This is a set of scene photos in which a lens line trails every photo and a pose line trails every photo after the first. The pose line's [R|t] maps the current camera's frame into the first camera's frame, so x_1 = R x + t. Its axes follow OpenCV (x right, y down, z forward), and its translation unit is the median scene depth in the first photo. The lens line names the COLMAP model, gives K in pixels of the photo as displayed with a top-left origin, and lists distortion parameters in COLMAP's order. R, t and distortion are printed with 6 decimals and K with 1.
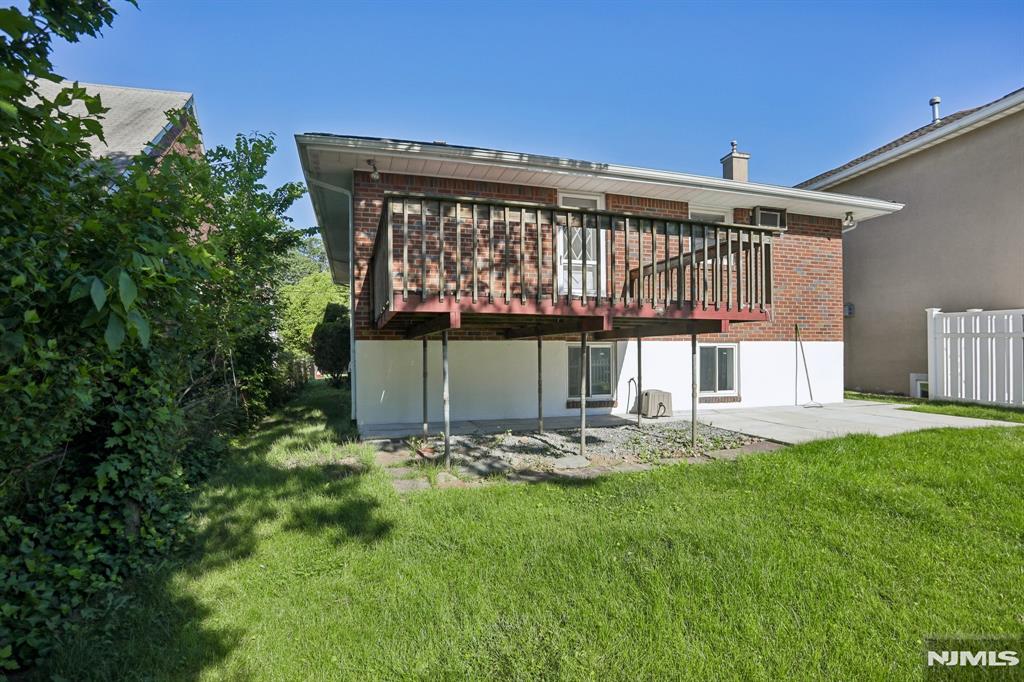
lens RADIAL K [[501.8, 0, 511.3], [0, 501.8, 348.4], [0, 0, 1]] dist [-0.036971, -0.000735]
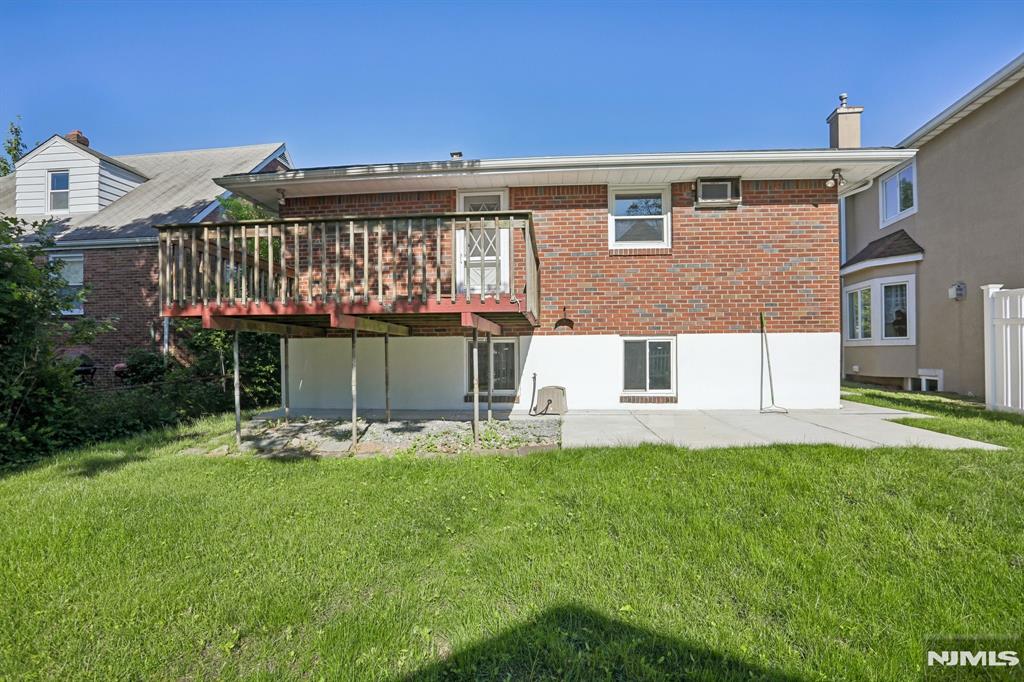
lens RADIAL K [[495.5, 0, 512.1], [0, 495.5, 347.4], [0, 0, 1]] dist [-0.046268, 0.001601]
pose [[0.926435, -0.004652, -0.376426, 0.561447], [0.006431, 0.999973, 0.003470, 0.004658], [0.376400, -0.005636, 0.926440, 0.092463]]
